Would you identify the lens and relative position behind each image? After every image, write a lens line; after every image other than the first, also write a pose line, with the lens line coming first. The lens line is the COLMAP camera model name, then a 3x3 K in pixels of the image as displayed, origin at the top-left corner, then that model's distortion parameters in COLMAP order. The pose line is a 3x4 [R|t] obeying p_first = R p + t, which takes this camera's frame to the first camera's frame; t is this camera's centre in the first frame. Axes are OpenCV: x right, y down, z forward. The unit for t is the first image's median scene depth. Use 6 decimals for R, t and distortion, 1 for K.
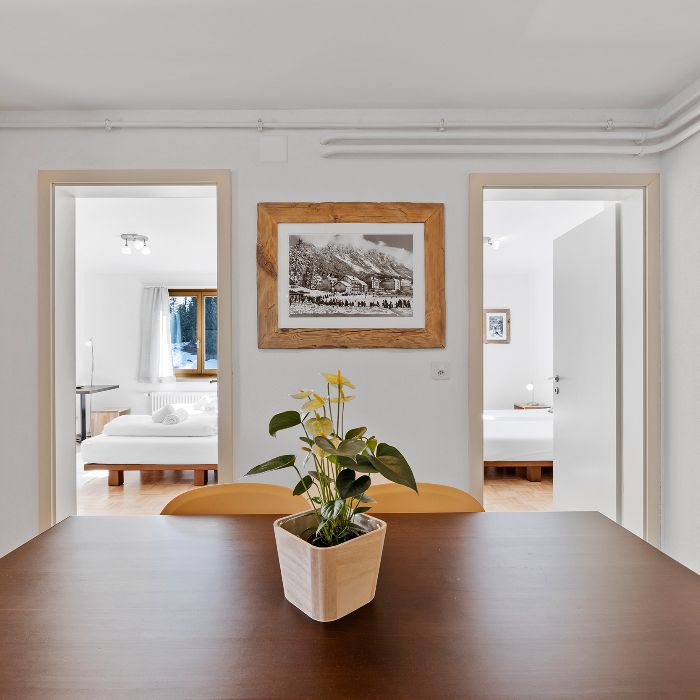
lens RADIAL K [[403.3, 0, 350.0], [0, 403.3, 350.0], [0, 0, 1]] dist [0.001037, -0.000180]
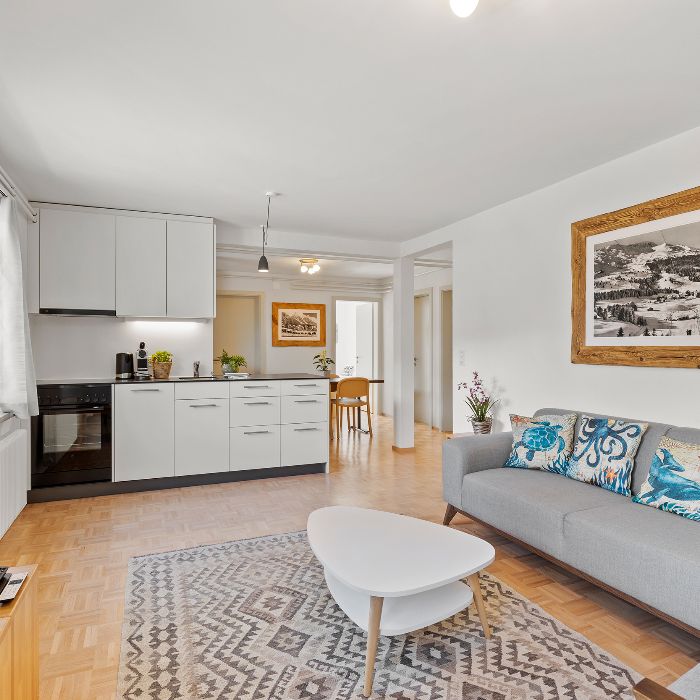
lens RADIAL K [[492.1, 0, 348.7], [0, 492.1, 339.8], [0, 0, 1]] dist [-0.009413, 0.000009]
pose [[0.922364, 0.006748, 0.386263, -1.207375], [-0.004727, 0.999970, -0.006183, -0.035340], [-0.386293, 0.003877, 0.922368, -2.960370]]
